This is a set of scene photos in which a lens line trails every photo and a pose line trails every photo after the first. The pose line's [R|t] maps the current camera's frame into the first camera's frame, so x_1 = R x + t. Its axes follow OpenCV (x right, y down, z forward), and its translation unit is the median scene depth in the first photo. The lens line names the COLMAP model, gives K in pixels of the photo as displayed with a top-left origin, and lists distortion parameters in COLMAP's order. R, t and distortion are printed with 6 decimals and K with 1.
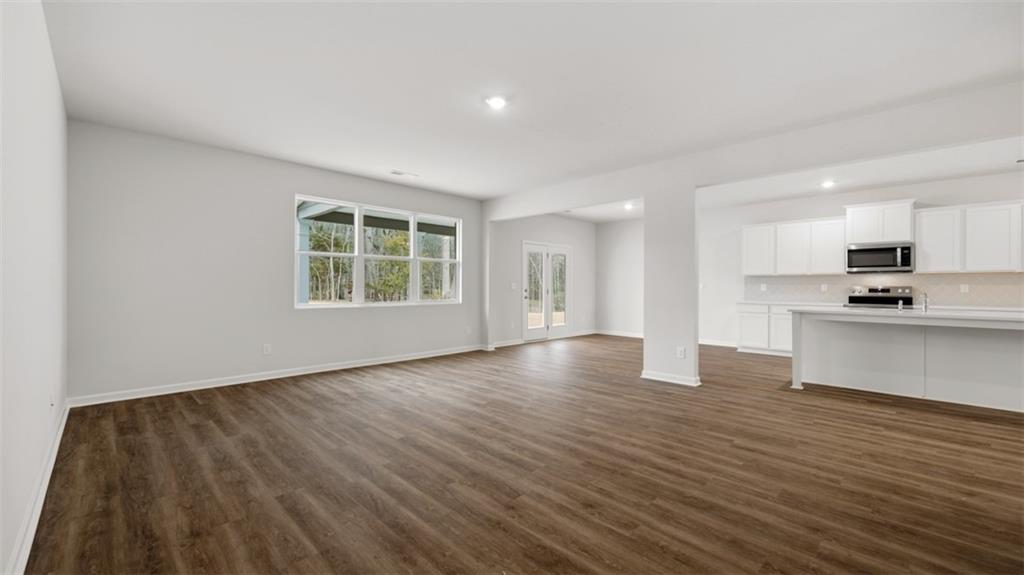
lens RADIAL K [[406.5, 0, 515.8], [0, 406.5, 287.6], [0, 0, 1]] dist [-0.000649, -0.000212]
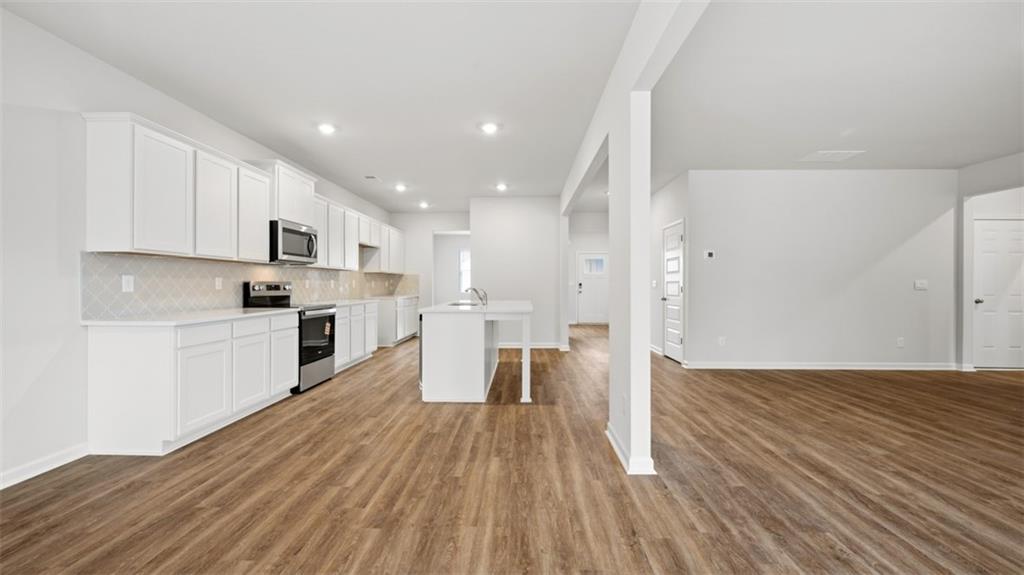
lens RADIAL K [[406.5, 0, 516.4], [0, 406.5, 284.1], [0, 0, 1]] dist [-0.000649, -0.000212]
pose [[-0.688713, -0.003687, 0.725025, 0.107888], [-0.001088, 0.999991, 0.004051, -0.003577], [-0.725033, 0.002001, -0.688711, 2.011840]]
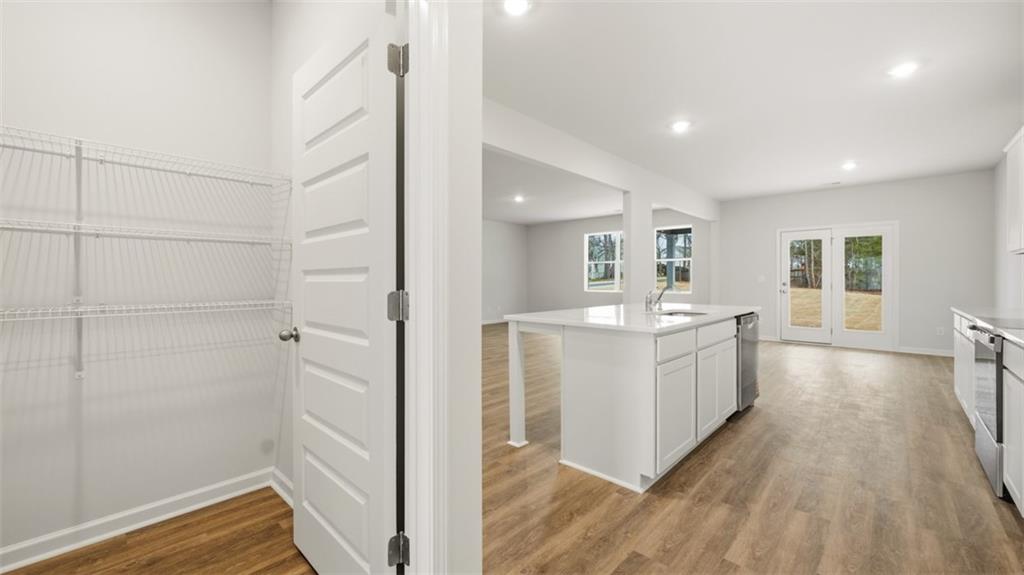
lens RADIAL K [[406.5, 0, 515.8], [0, 406.5, 282.4], [0, 0, 1]] dist [-0.000649, -0.000212]
pose [[0.032061, 0.001047, -0.999485, 2.026909], [-0.000751, 0.999999, 0.001024, 0.005970], [0.999486, 0.000718, 0.032062, 0.835959]]
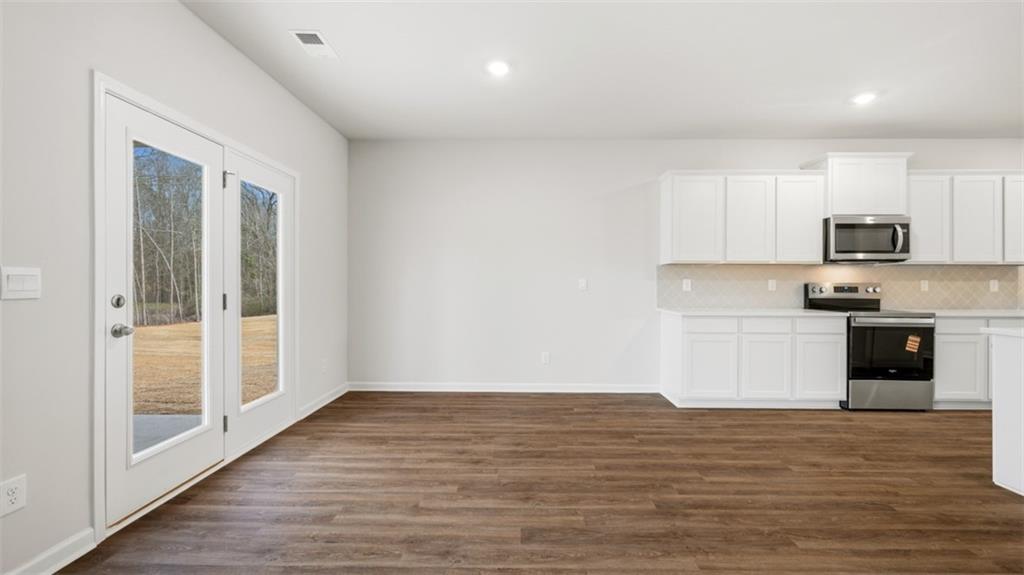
lens RADIAL K [[406.5, 0, 513.3], [0, 406.5, 284.0], [0, 0, 1]] dist [-0.000649, -0.000212]
pose [[0.724562, -0.001967, 0.689206, 0.064520], [0.002639, 0.999997, 0.000079, -0.004930], [-0.689204, 0.001762, 0.724565, 1.514026]]
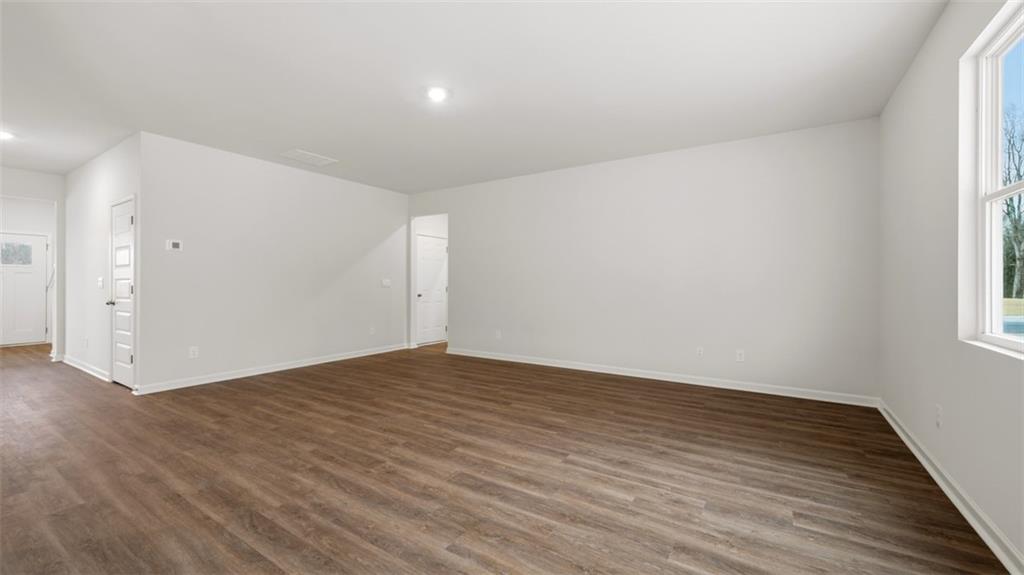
lens RADIAL K [[406.5, 0, 513.9], [0, 406.5, 283.2], [0, 0, 1]] dist [-0.000649, -0.000212]
pose [[-0.979634, -0.004204, -0.200745, -0.031830], [-0.005047, 0.999980, 0.003688, -0.005717], [0.200726, 0.004626, -0.979637, 1.832067]]
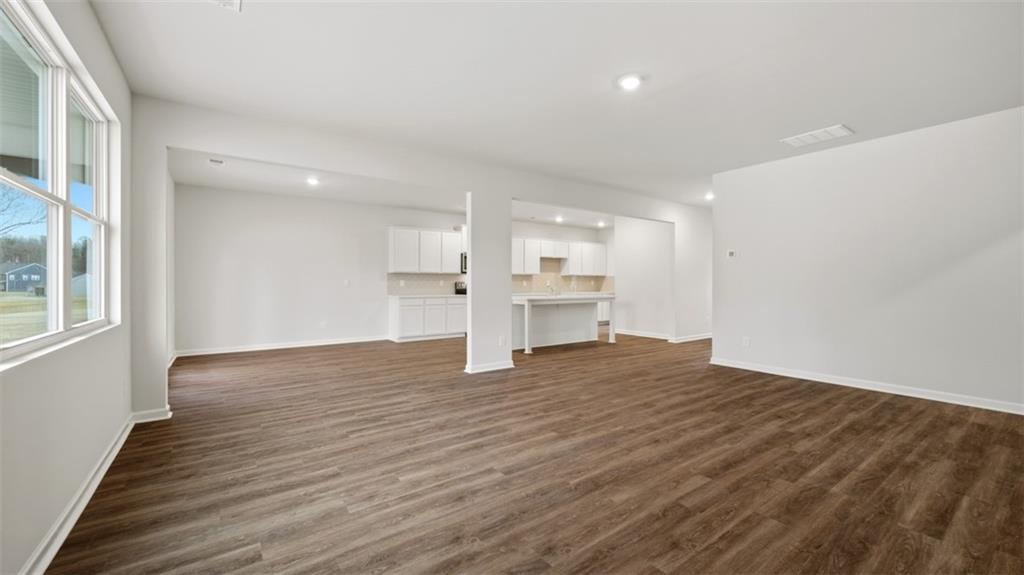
lens RADIAL K [[406.5, 0, 515.0], [0, 406.5, 277.1], [0, 0, 1]] dist [-0.000649, -0.000212]
pose [[0.164413, 0.011552, 0.986324, -0.918598], [0.003496, 0.999918, -0.012293, -0.004473], [-0.986385, 0.005469, 0.164360, 1.015120]]
